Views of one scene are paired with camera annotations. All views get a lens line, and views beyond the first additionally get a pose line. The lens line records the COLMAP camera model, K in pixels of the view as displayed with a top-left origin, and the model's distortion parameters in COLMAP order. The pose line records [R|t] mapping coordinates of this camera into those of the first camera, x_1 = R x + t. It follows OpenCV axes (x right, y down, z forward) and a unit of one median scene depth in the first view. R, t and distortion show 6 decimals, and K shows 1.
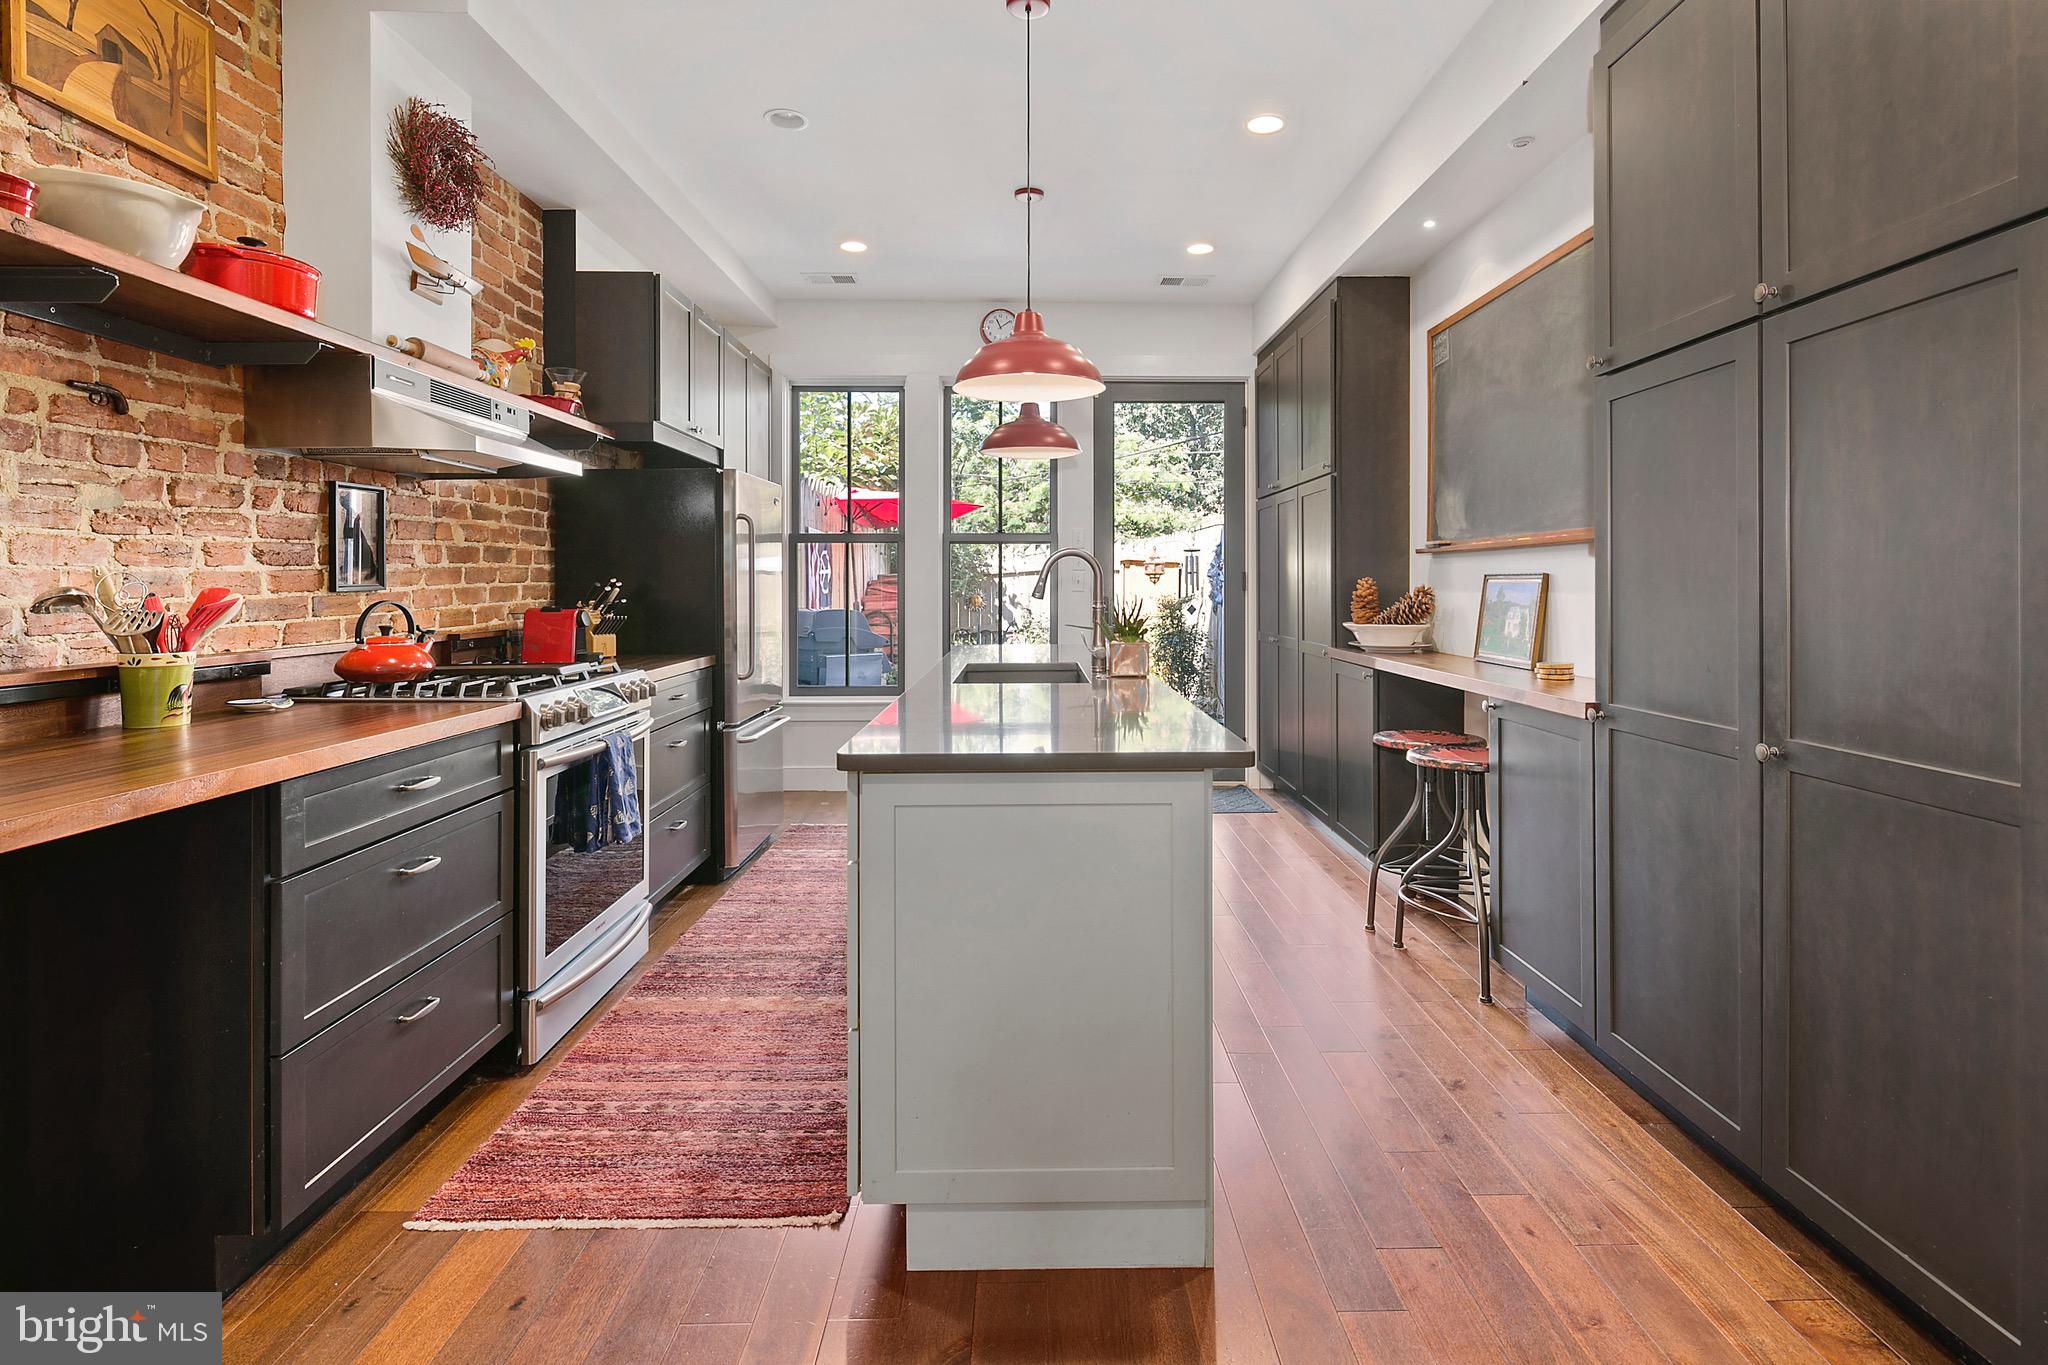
lens RADIAL K [[995.8, 0, 1043.5], [0, 995.8, 582.3], [0, 0, 1]] dist [0.006436, -0.005367]
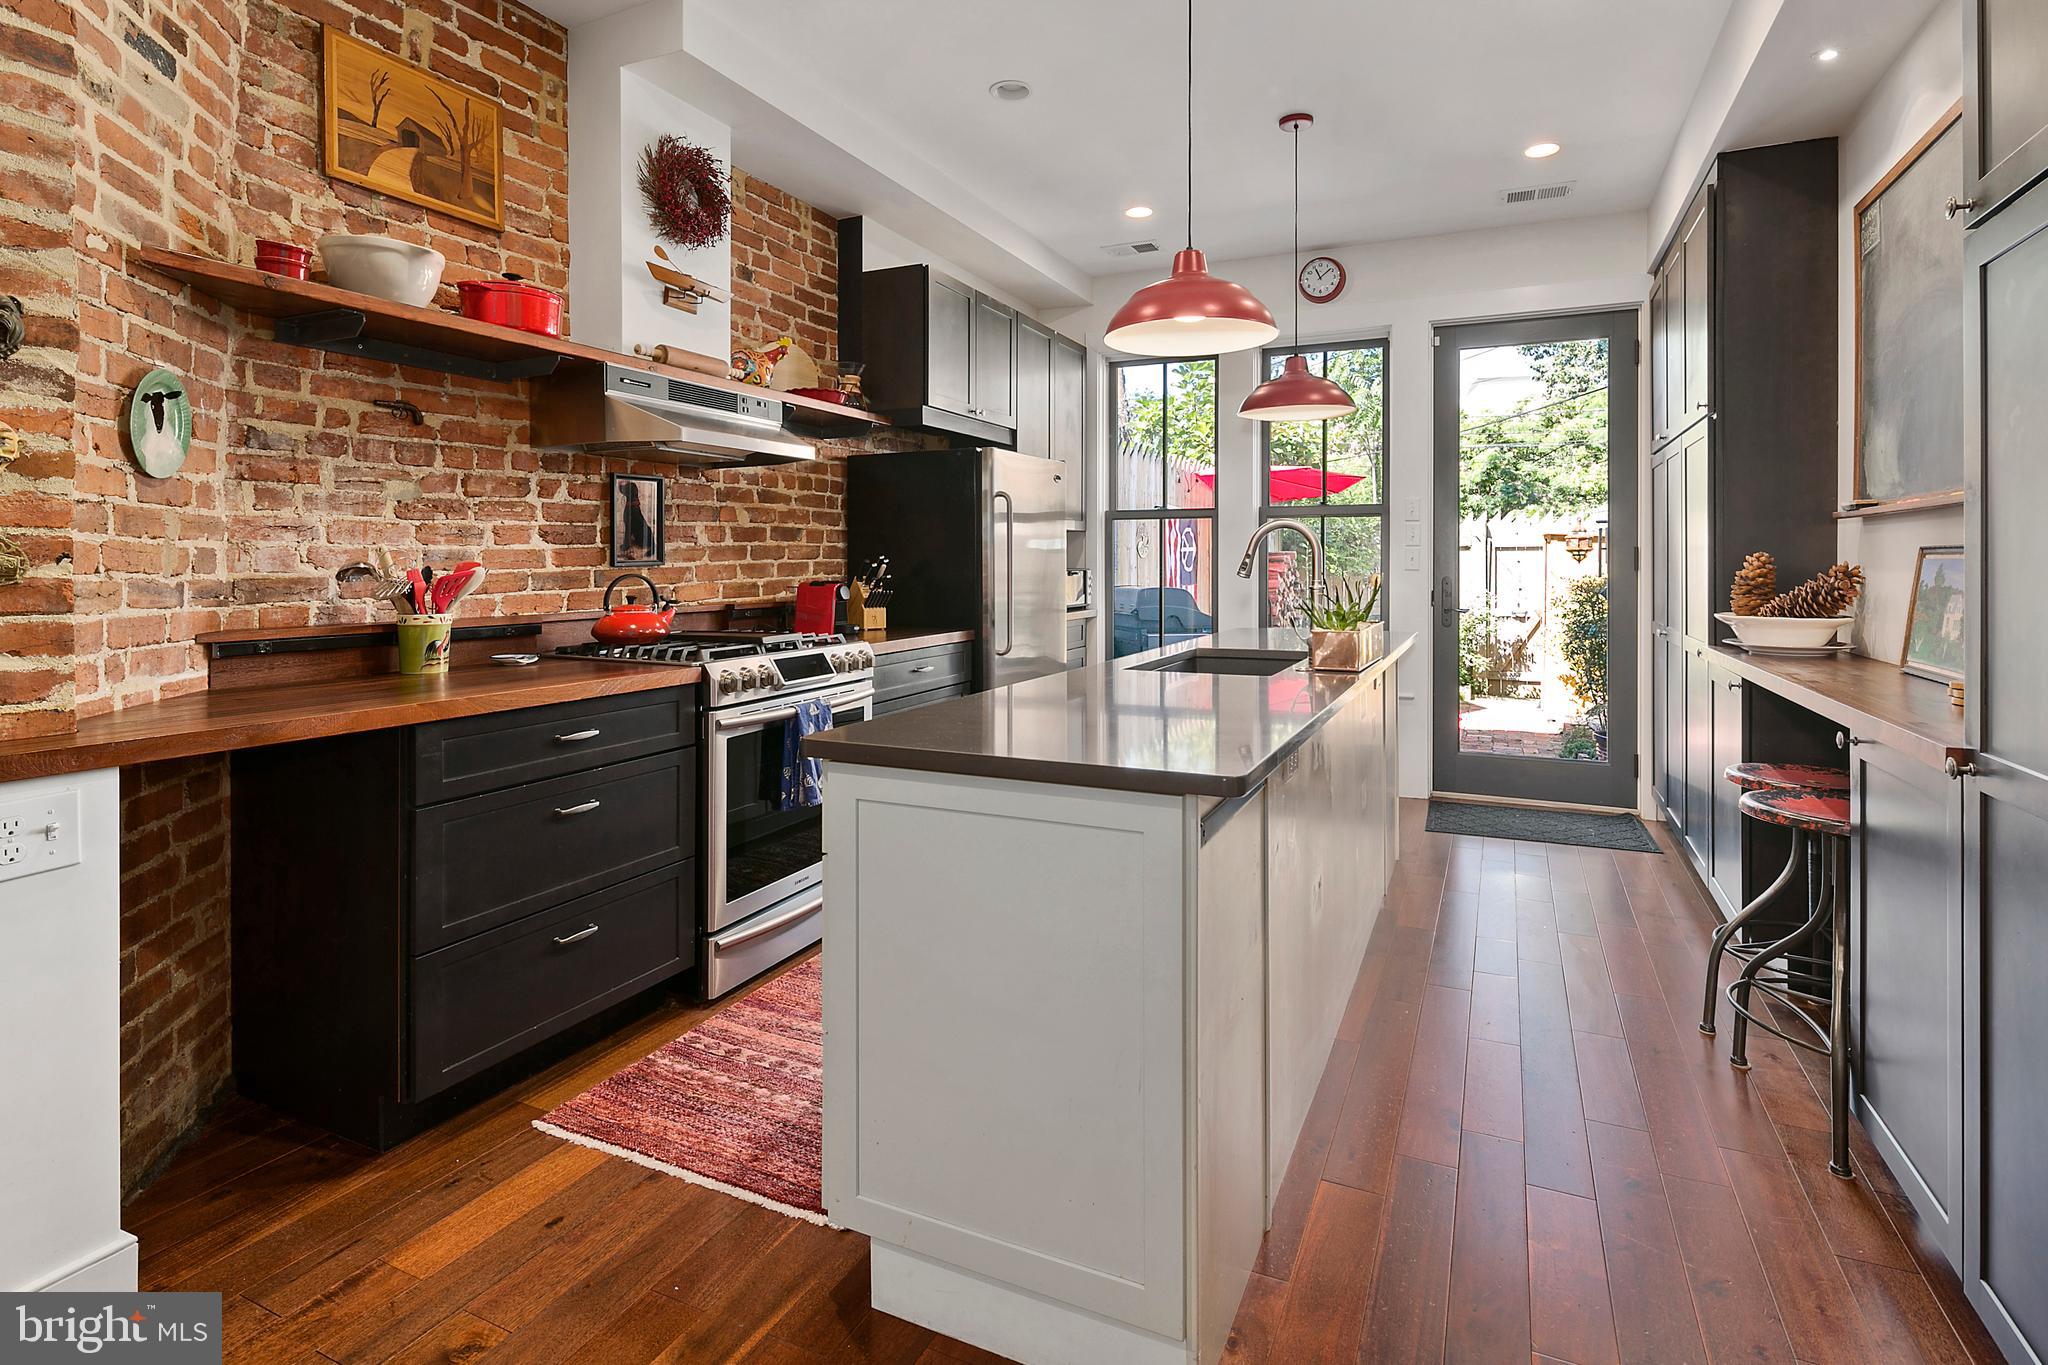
lens RADIAL K [[995.8, 0, 1044.2], [0, 995.8, 562.1], [0, 0, 1]] dist [0.006436, -0.005367]
pose [[0.900686, 0.001481, -0.434468, 0.212585], [-0.000820, 0.999998, 0.001709, 0.001648], [0.434470, -0.001183, 0.900686, 0.128847]]
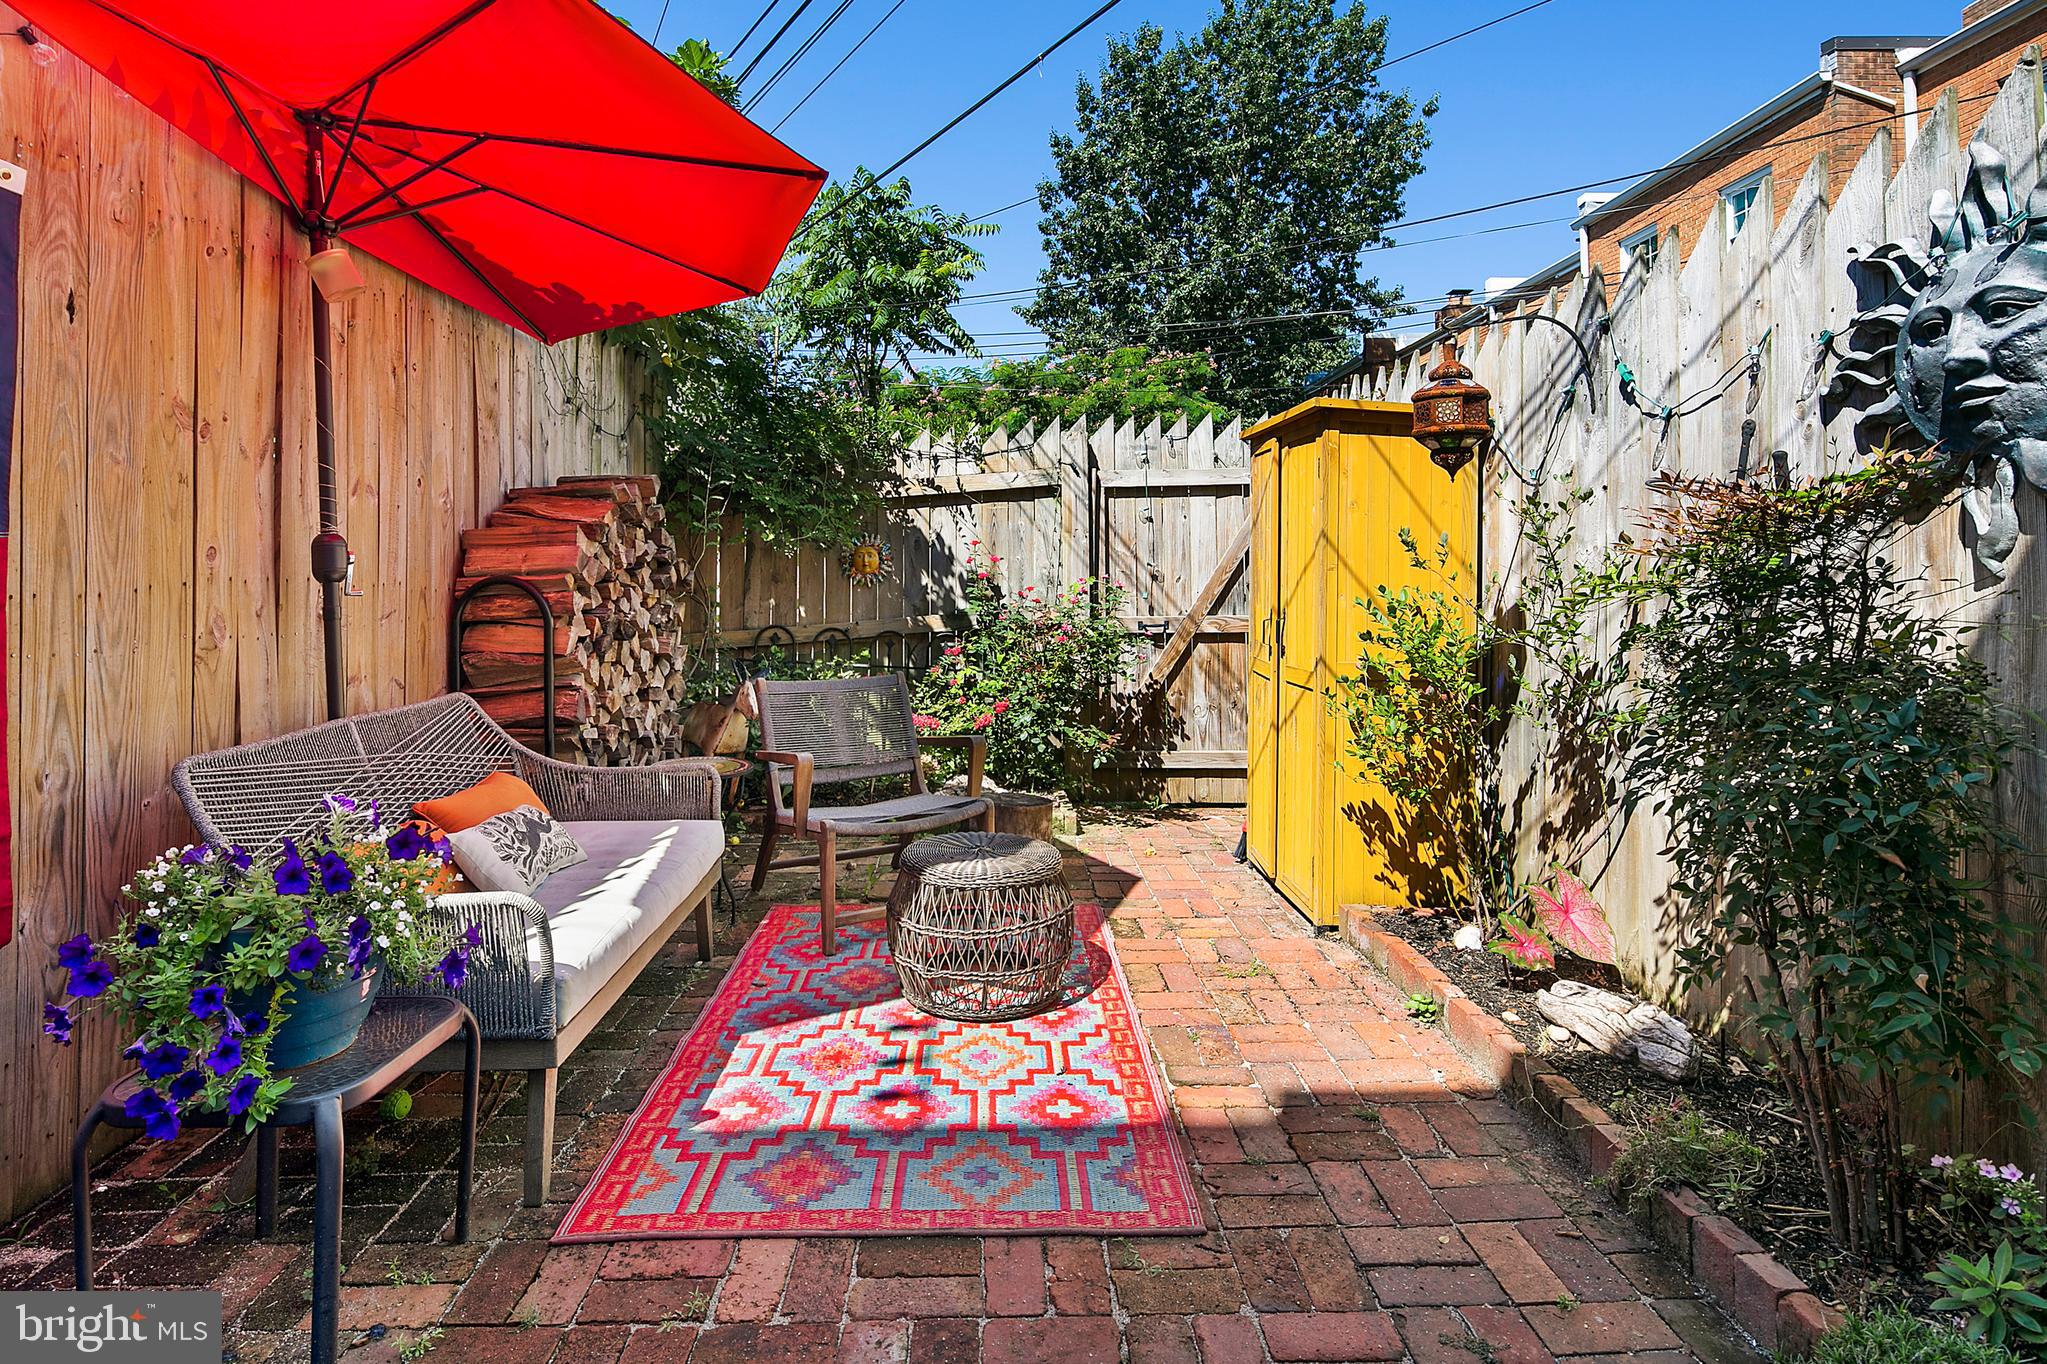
lens RADIAL K [[995.3, 0, 973.5], [0, 995.3, 546.2], [0, 0, 1]] dist [0.006436, -0.005367]
pose [[0.999288, -0.002689, -0.037640, -0.028240], [0.001822, 0.999733, -0.023052, 0.083304], [0.037692, 0.022967, 0.999025, 2.203496]]
